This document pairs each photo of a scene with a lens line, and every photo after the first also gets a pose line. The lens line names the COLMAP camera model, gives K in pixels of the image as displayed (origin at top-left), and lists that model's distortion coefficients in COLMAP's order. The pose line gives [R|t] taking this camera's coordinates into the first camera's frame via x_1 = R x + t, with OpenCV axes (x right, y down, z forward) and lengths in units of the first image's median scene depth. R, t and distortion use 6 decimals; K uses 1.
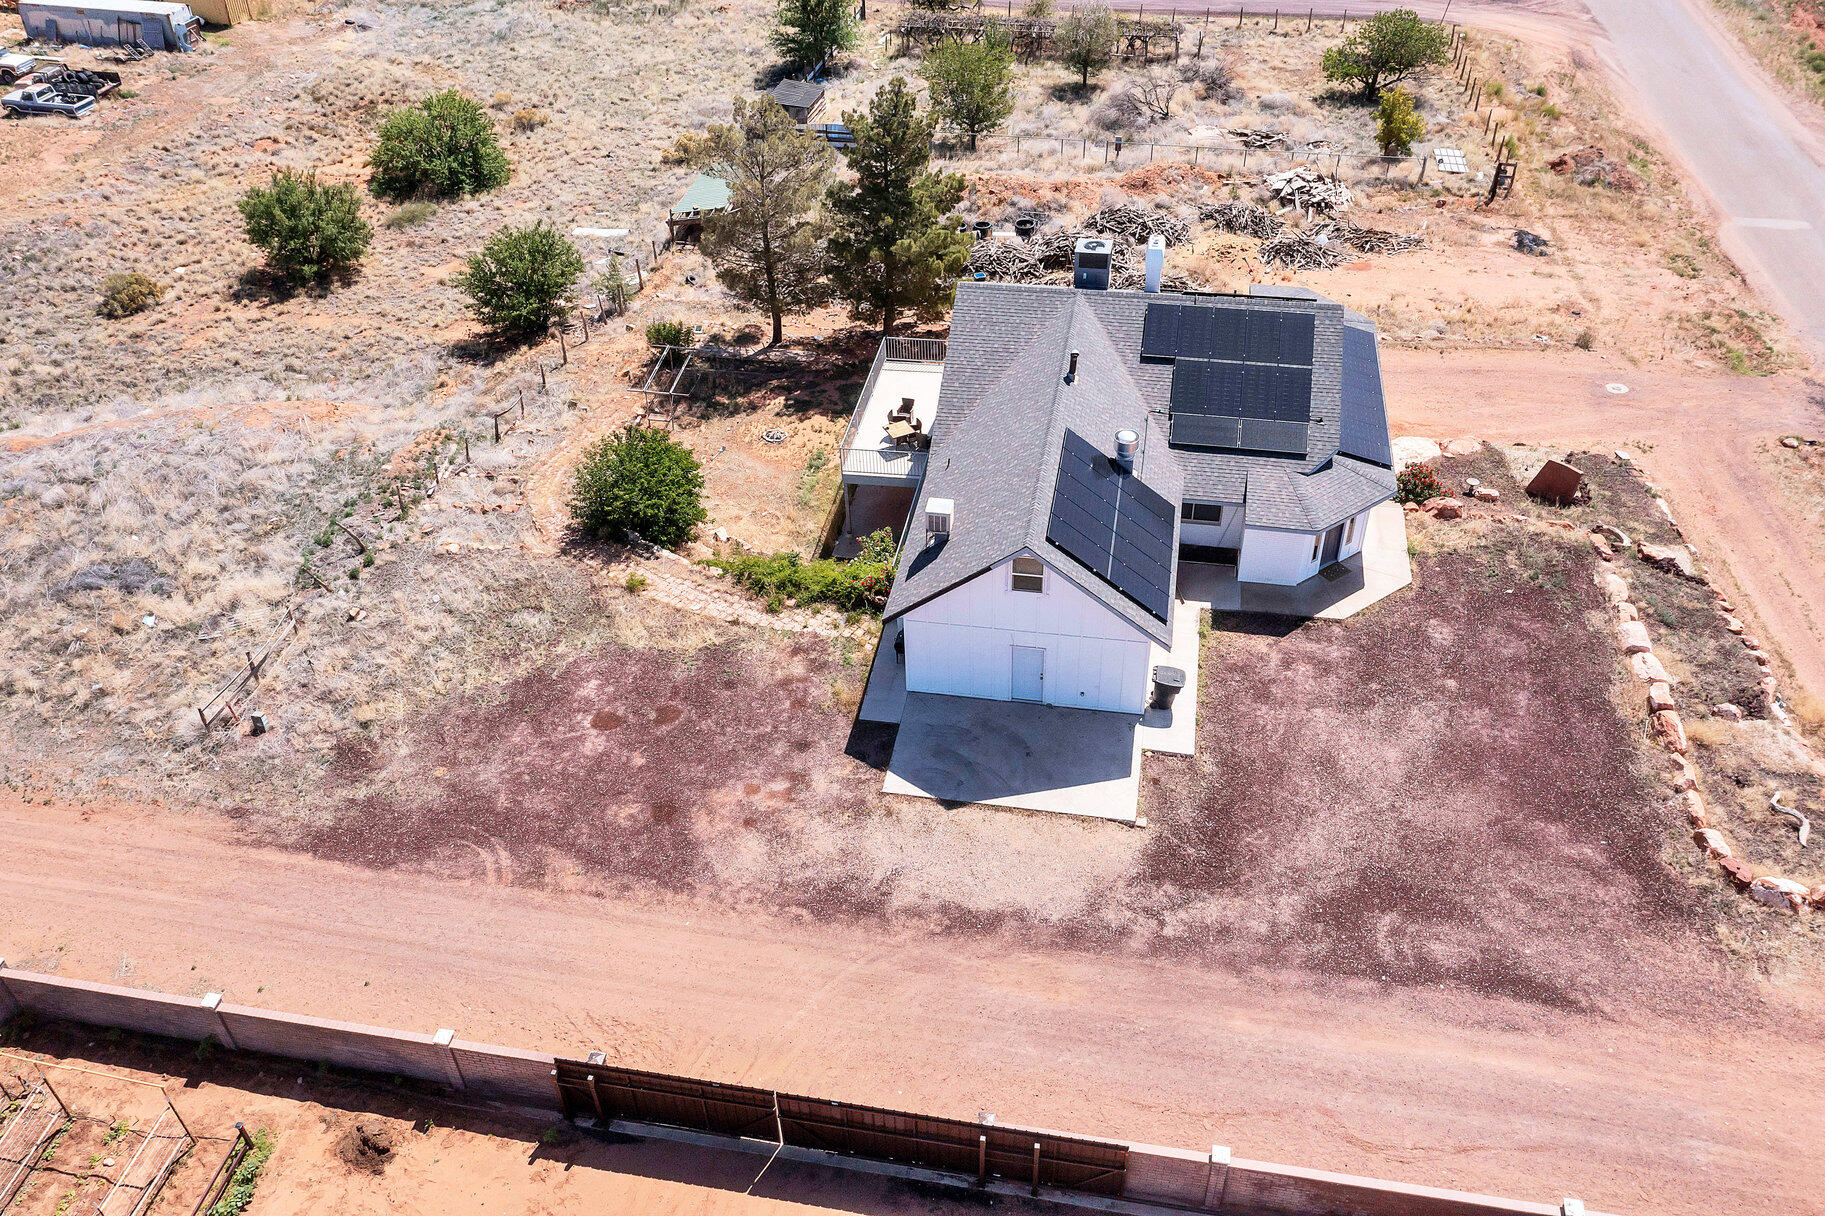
lens RADIAL K [[1452.6, 0, 909.1], [0, 1452.6, 604.4], [0, 0, 1]] dist [-0.000200, 0.008881]
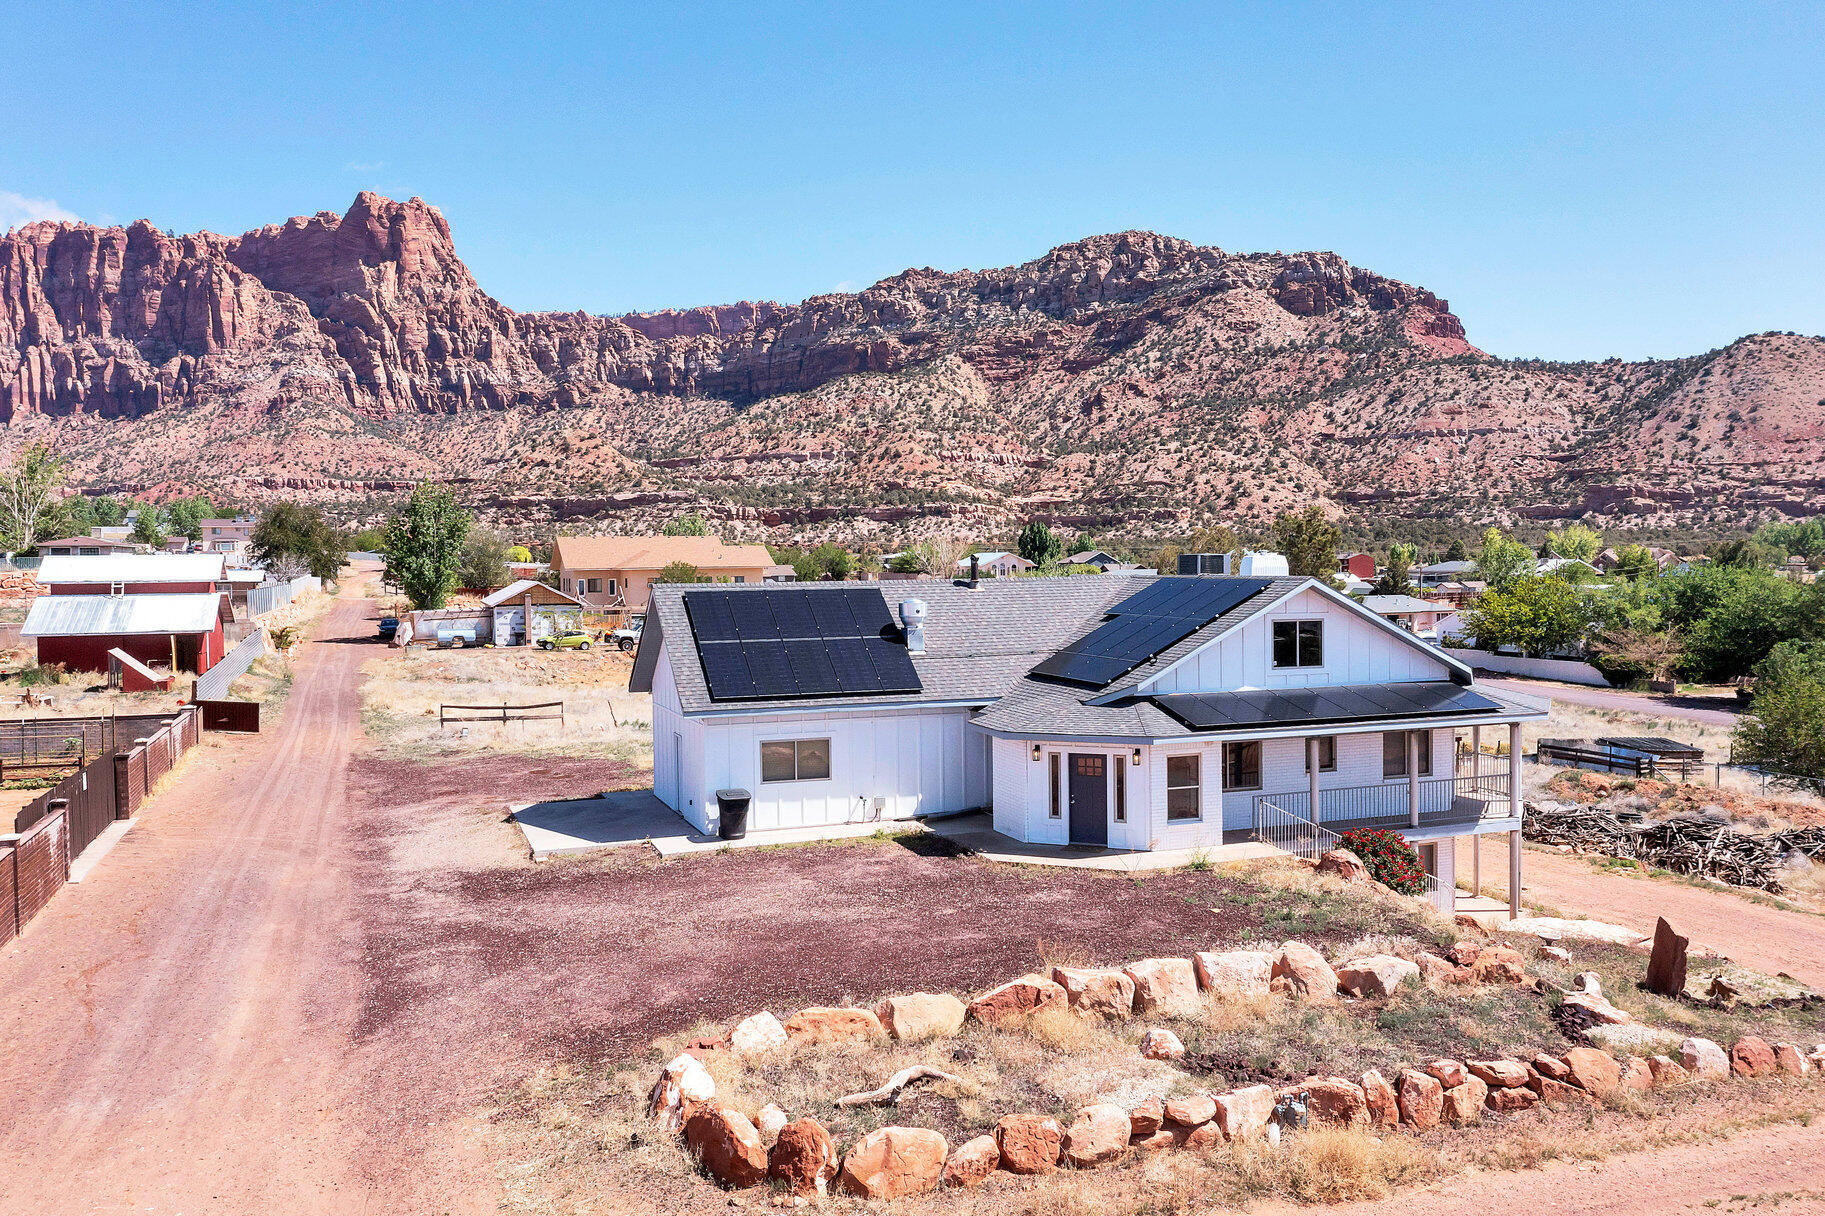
lens RADIAL K [[1442.8, 0, 905.9], [0, 1442.8, 613.8], [0, 0, 1]] dist [-0.014333, 0.015588]
pose [[0.509849, 0.050420, -0.858785, 0.888396], [-0.546037, 0.790371, -0.277772, 0.135442], [0.664754, 0.610550, 0.430501, 0.599900]]
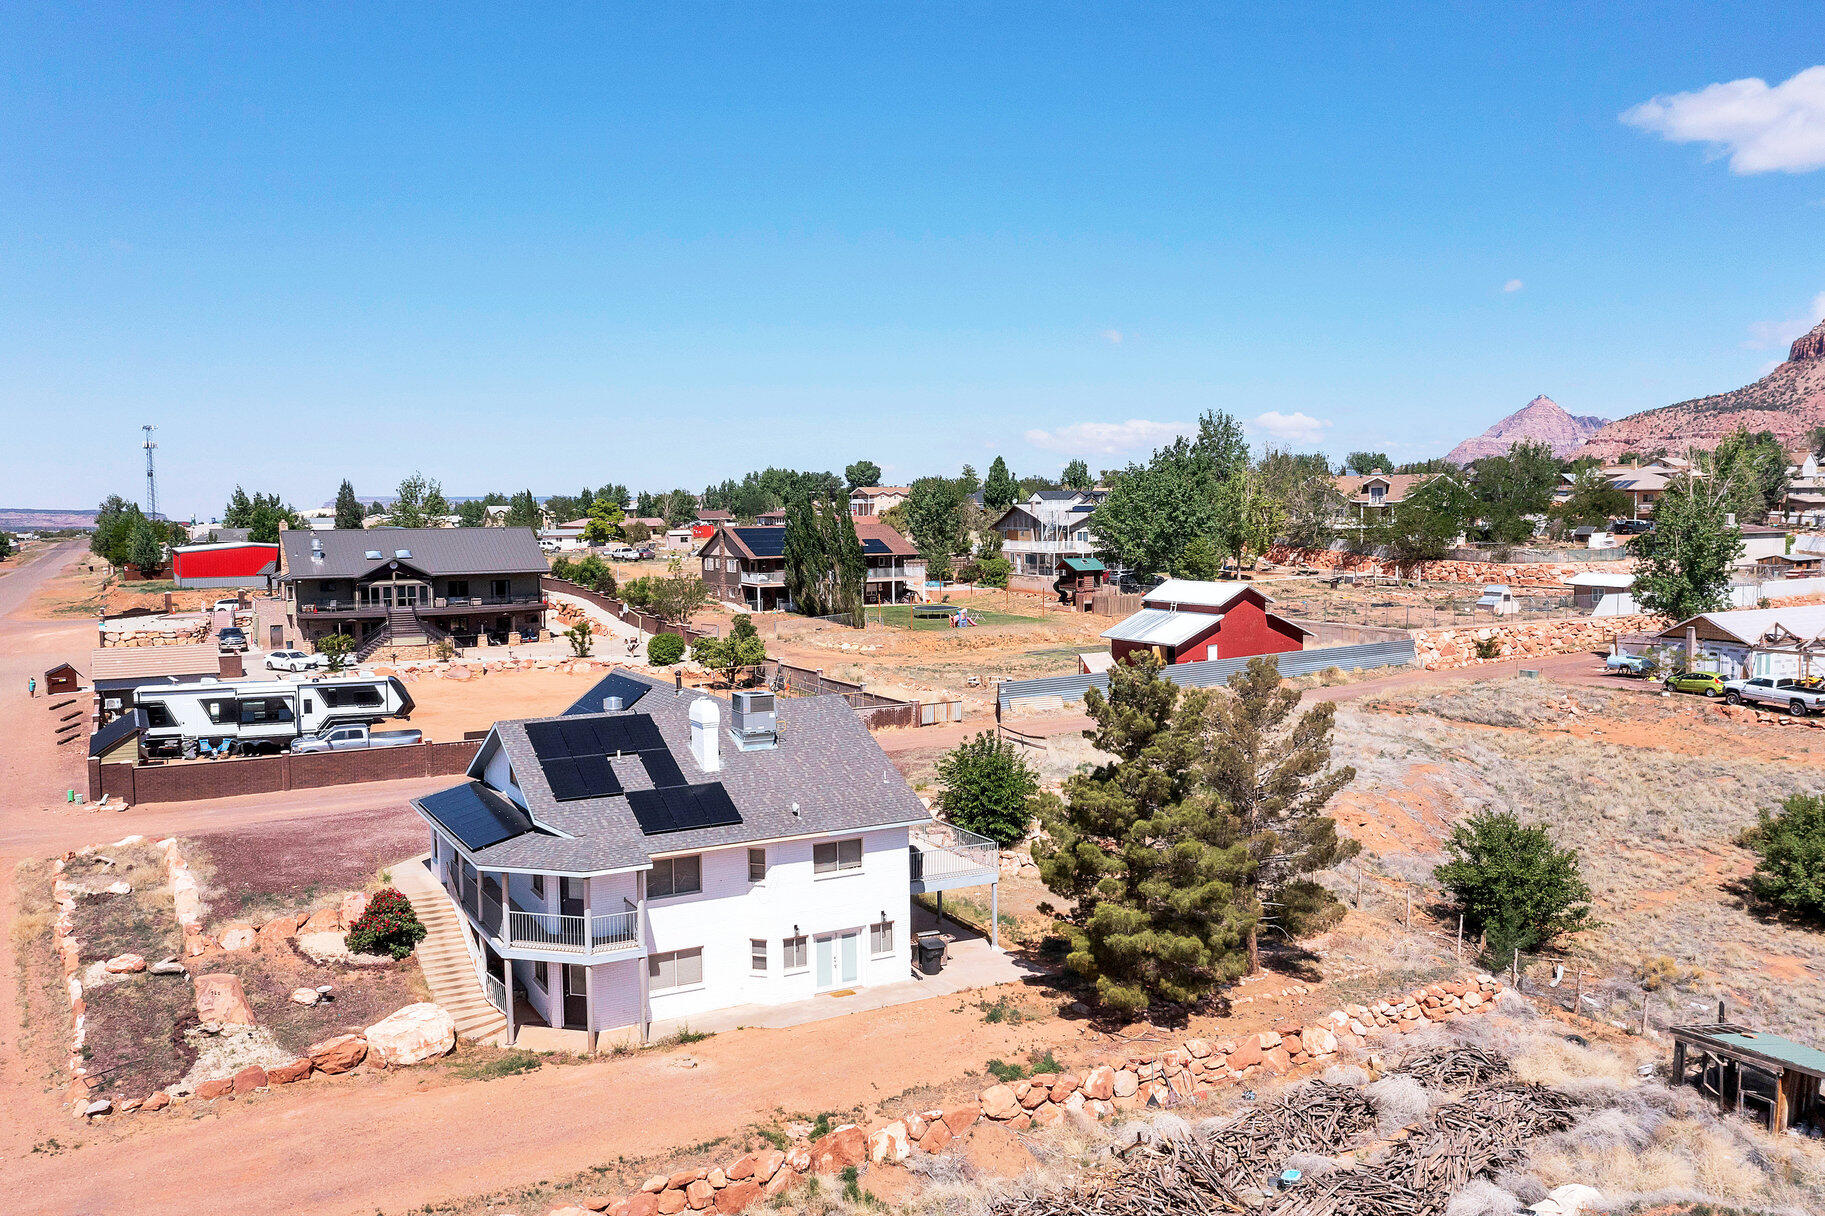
lens RADIAL K [[1436.5, 0, 912.5], [0, 1436.5, 608.0], [0, 0, 1]] dist [0.000645, 0.001931]
pose [[-0.778076, 0.077795, -0.623334, 0.743554], [-0.372128, 0.742359, 0.557157, -1.002099], [0.506082, 0.665471, -0.548662, 1.769260]]
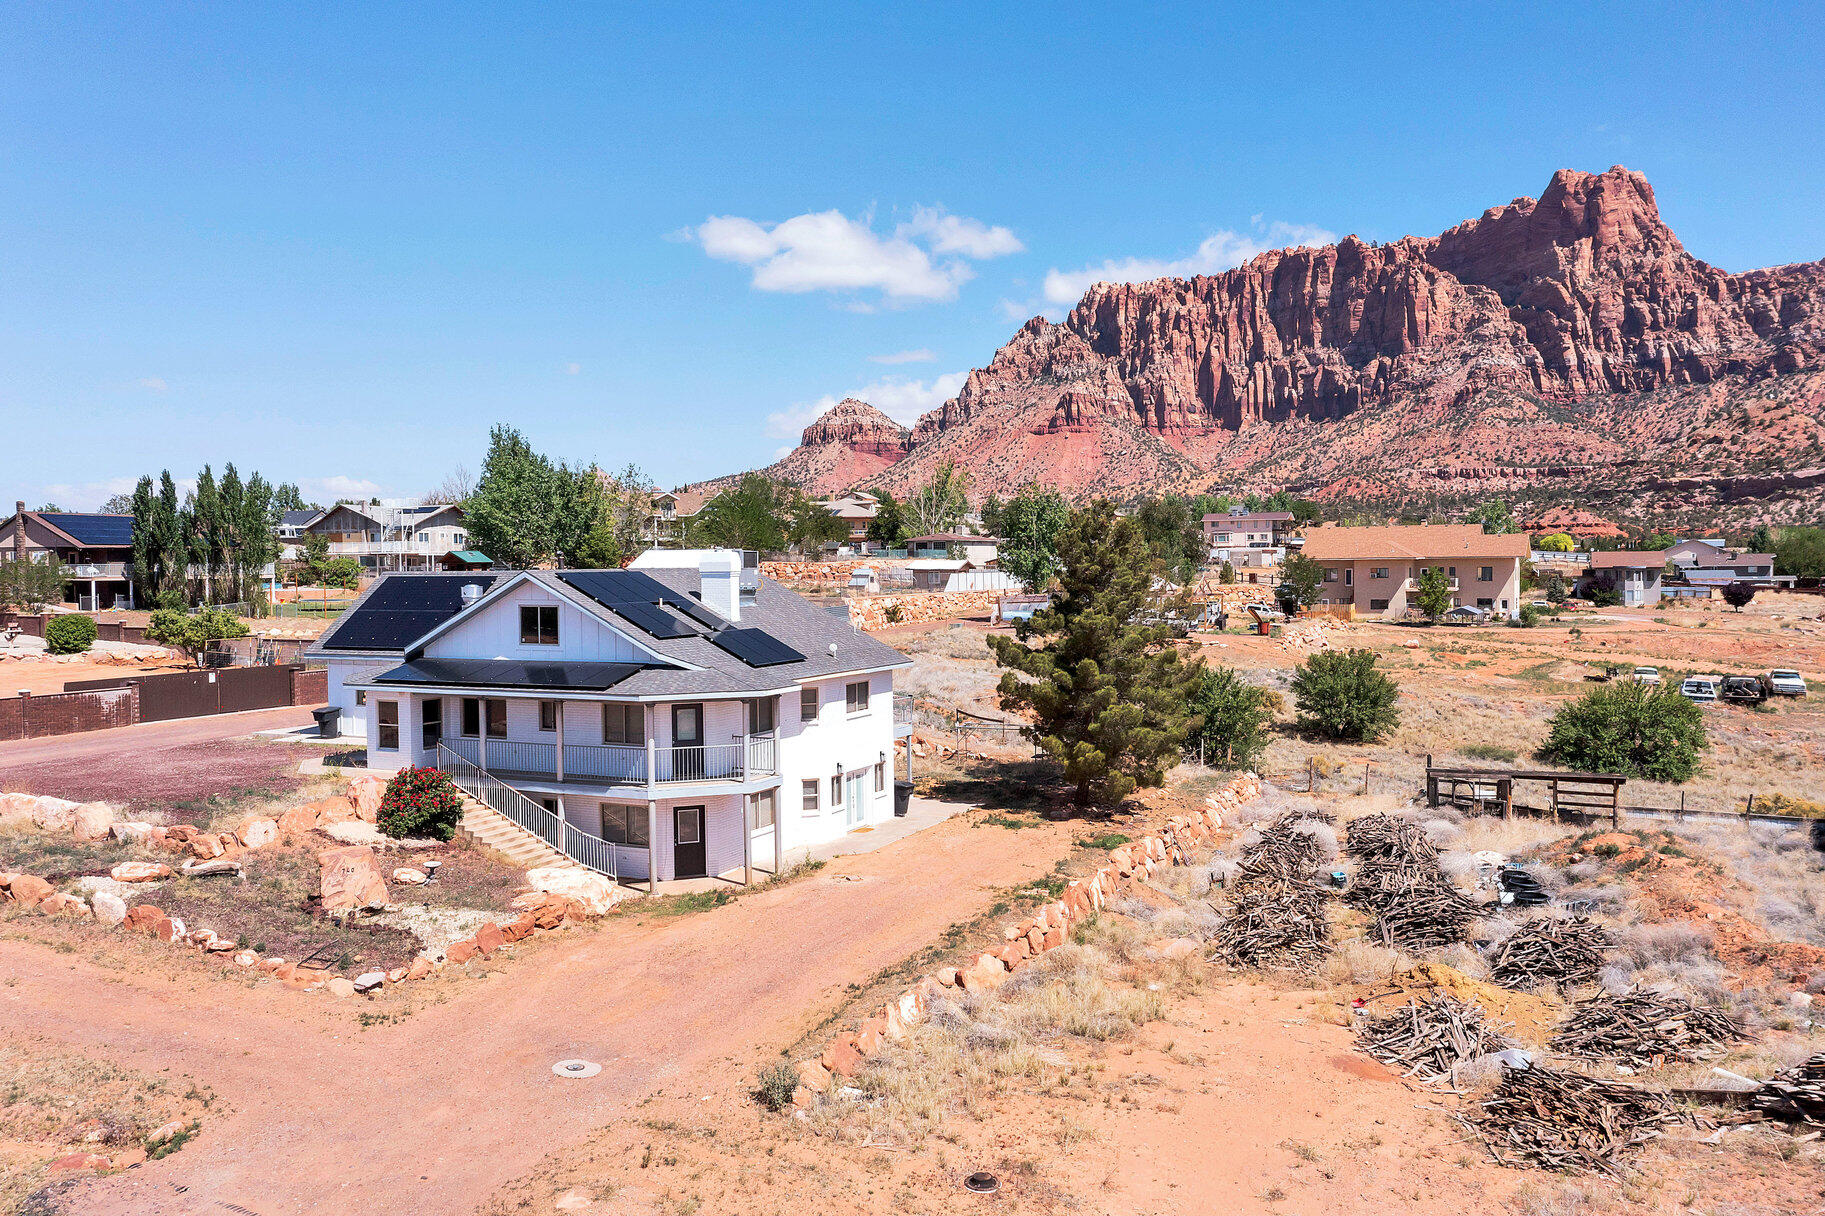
lens RADIAL K [[1441.3, 0, 903.9], [0, 1441.3, 610.1], [0, 0, 1]] dist [-0.014493, 0.015752]
pose [[-0.265080, 0.058824, -0.962431, 1.191715], [-0.595723, 0.774860, 0.211438, -0.558626], [0.758186, 0.629390, -0.170357, 1.452640]]
